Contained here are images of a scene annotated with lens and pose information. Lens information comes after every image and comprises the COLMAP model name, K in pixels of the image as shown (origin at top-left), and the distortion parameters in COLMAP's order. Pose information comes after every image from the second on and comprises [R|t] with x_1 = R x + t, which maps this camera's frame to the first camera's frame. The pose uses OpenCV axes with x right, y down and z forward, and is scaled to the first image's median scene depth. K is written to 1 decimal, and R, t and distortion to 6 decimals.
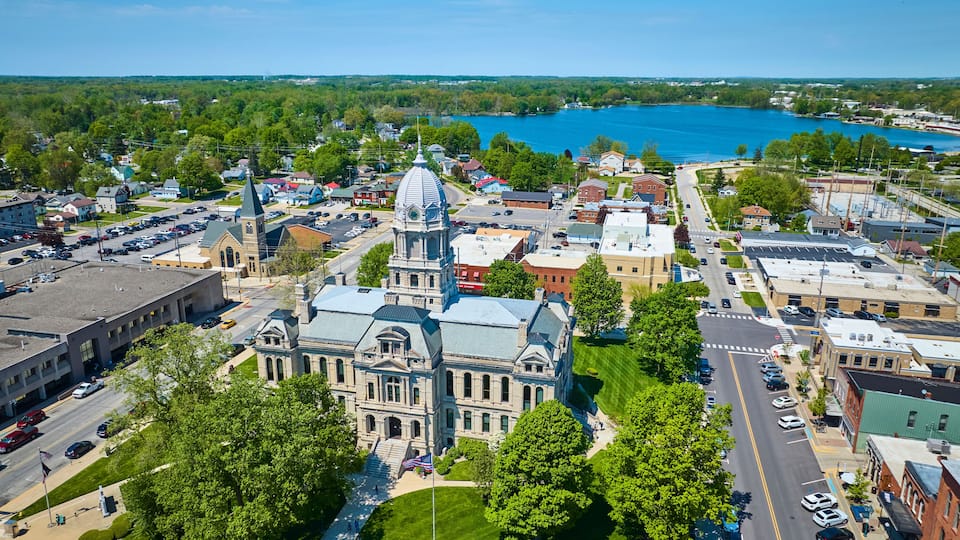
lens RADIAL K [[672.1, 0, 482.7], [0, 672.1, 273.9], [0, 0, 1]] dist [-0.029477, 0.031766]
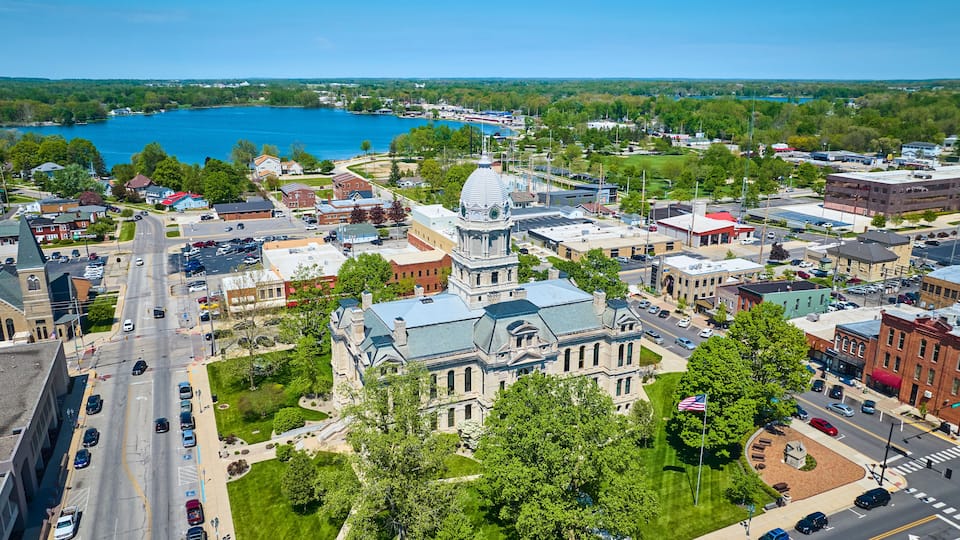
lens RADIAL K [[672.1, 0, 477.0], [0, 672.1, 281.2], [0, 0, 1]] dist [-0.029477, 0.031766]
pose [[0.785099, -0.182337, 0.591923, -0.428170], [0.177272, 0.981856, 0.067328, -0.034433], [-0.593460, 0.052072, 0.803177, 0.110468]]
